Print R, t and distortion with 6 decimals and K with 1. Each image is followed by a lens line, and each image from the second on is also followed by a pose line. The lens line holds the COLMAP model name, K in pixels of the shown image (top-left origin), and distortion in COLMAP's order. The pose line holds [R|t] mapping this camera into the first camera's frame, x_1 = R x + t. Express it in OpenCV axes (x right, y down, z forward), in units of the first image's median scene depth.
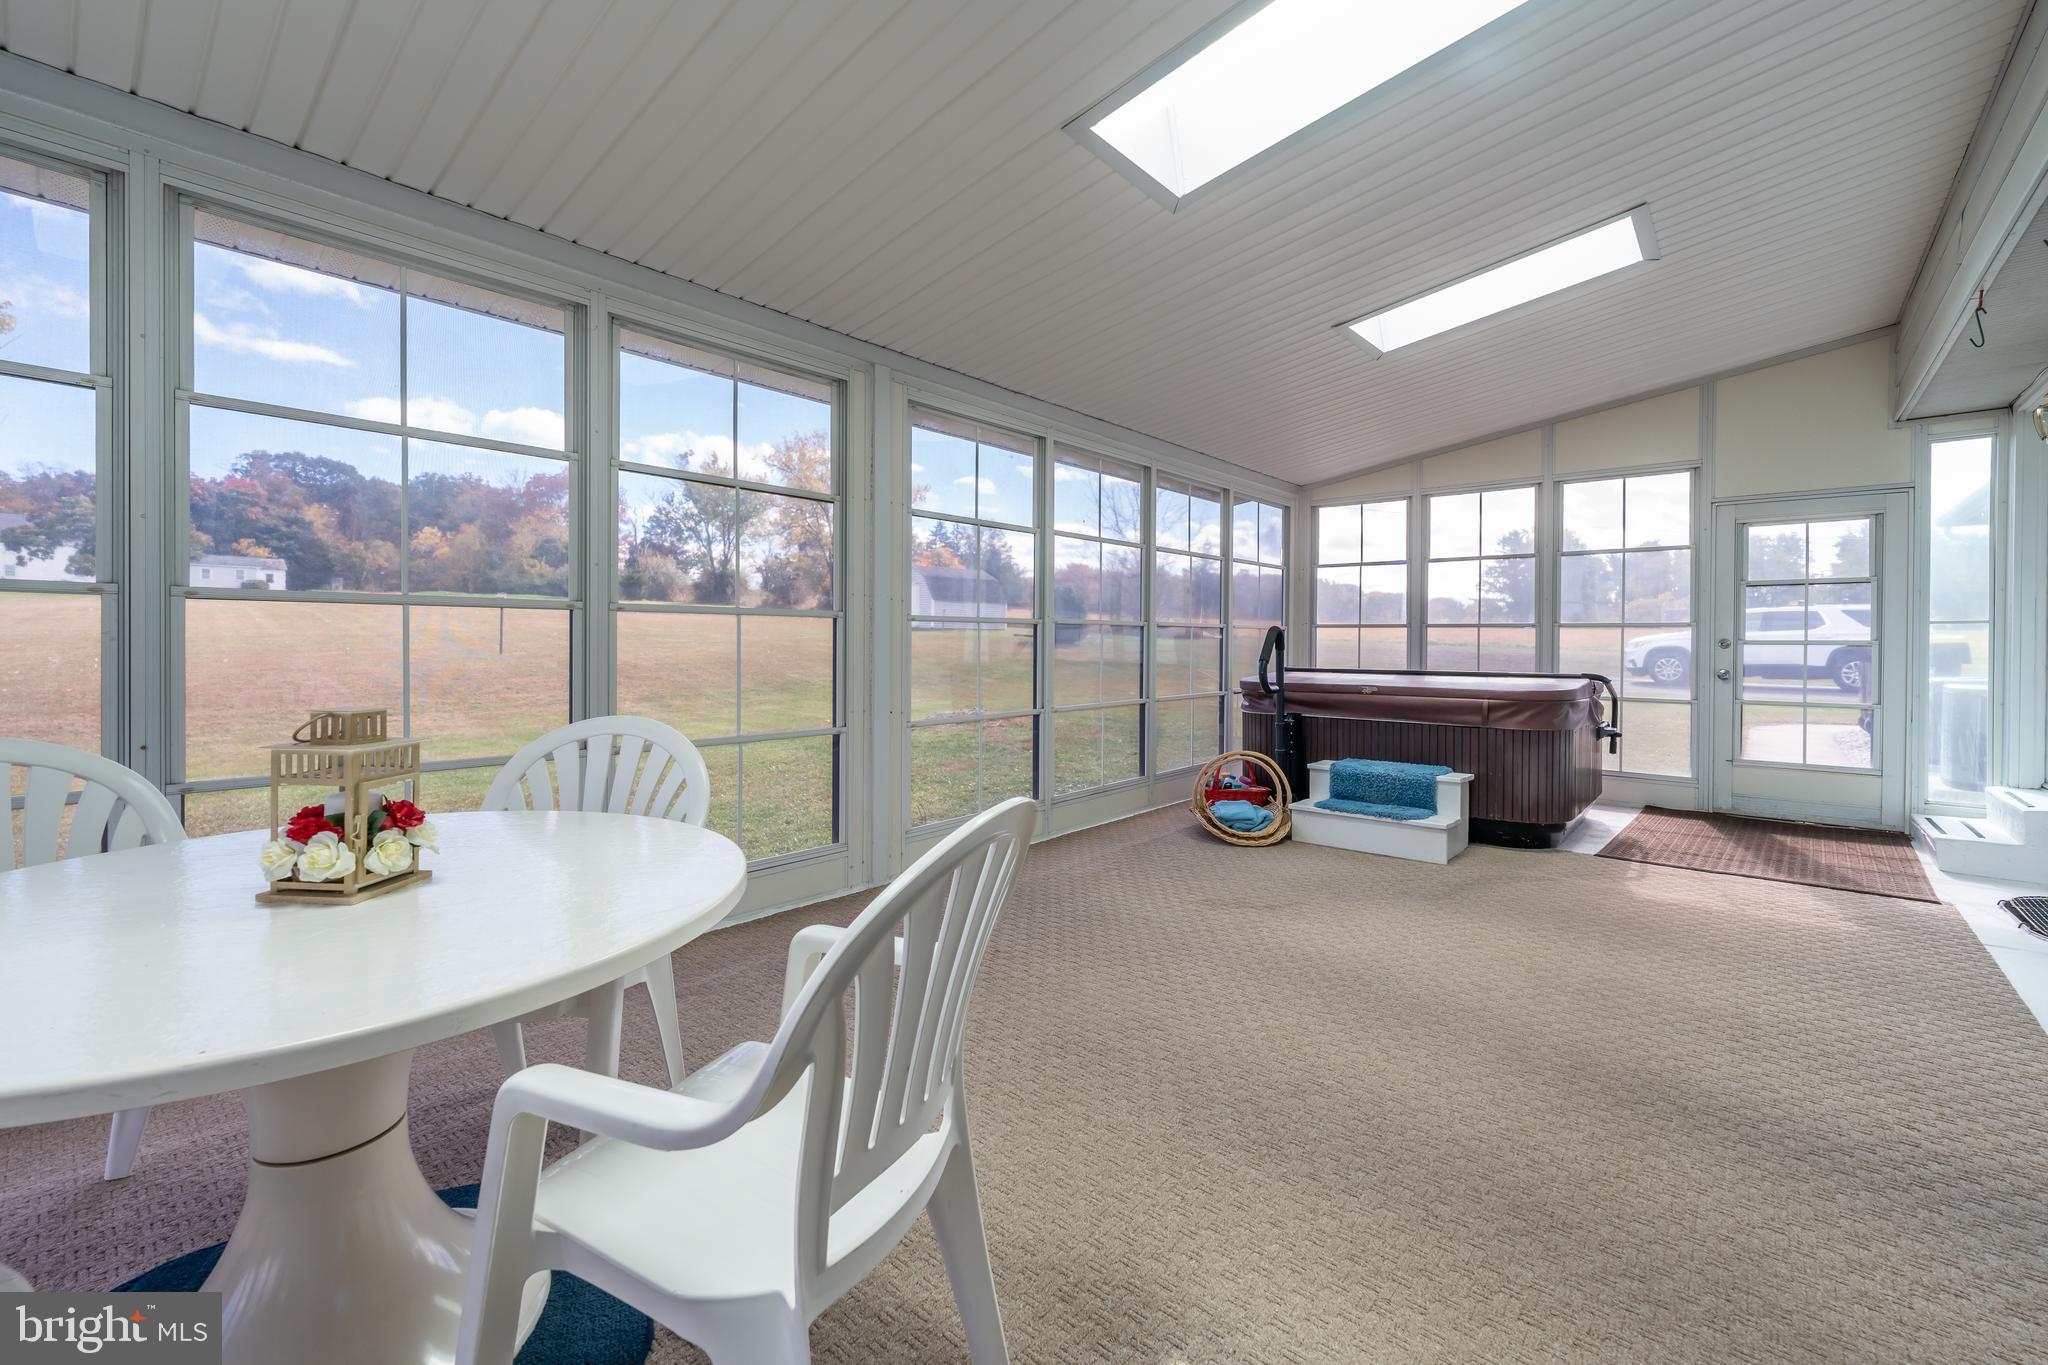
lens RADIAL K [[827.9, 0, 993.9], [0, 827.9, 620.7], [0, 0, 1]] dist [-0.000093, -0.000043]
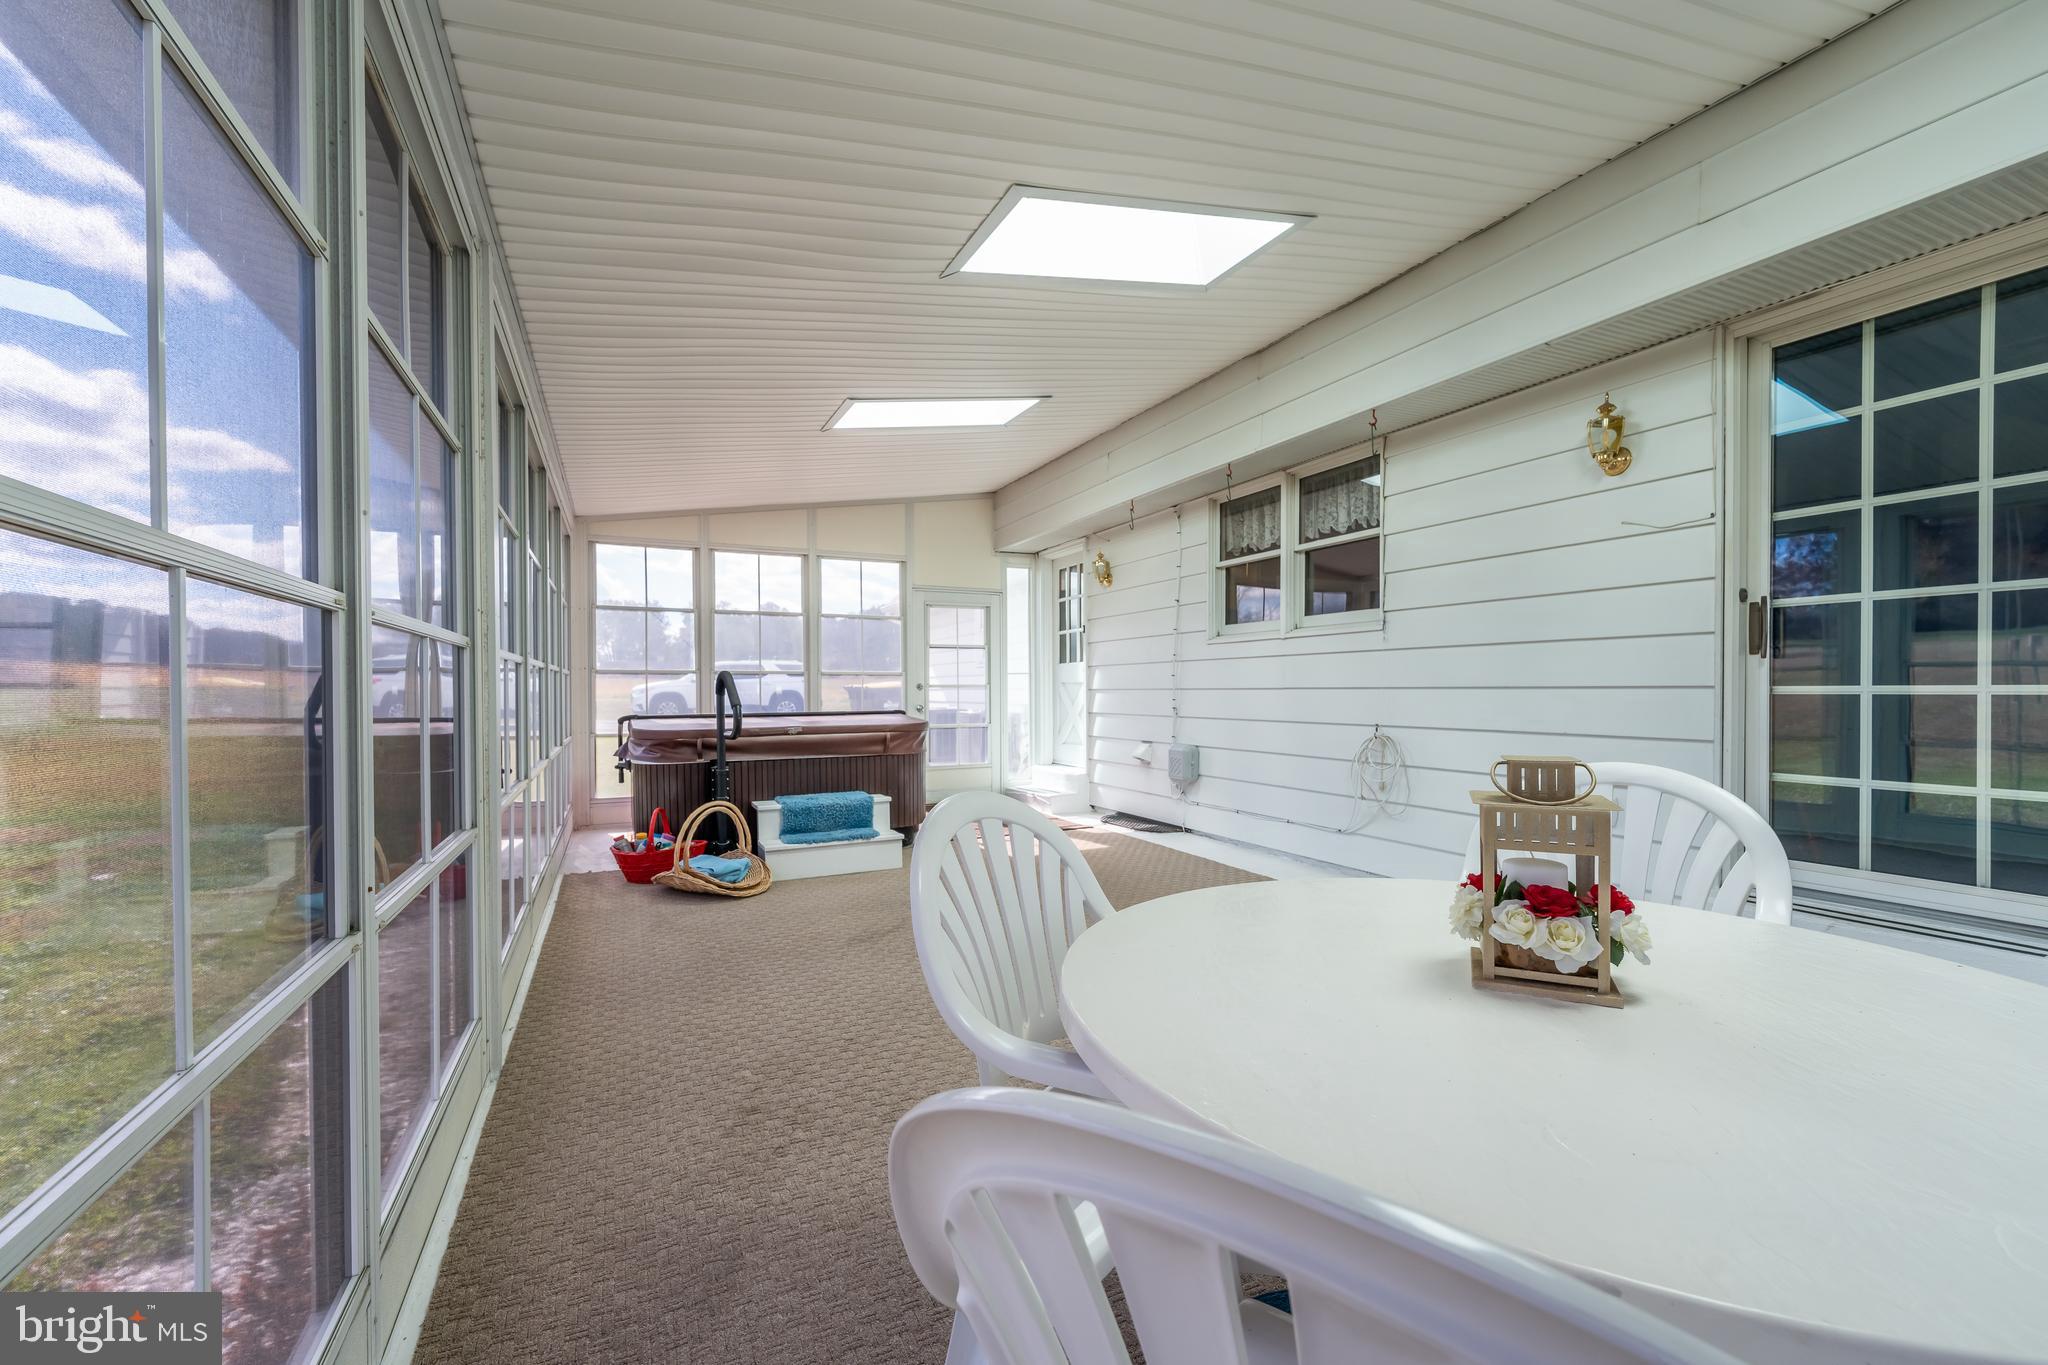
lens RADIAL K [[844.8, 0, 1024.0], [0, 844.8, 682.5], [0, 0, 1]] dist [0.000895, 0.000052]
pose [[0.372726, -0.002216, 0.927939, -0.455978], [-0.013738, 0.999874, 0.007905, 0.006827], [-0.927840, -0.015694, 0.372648, 0.303106]]
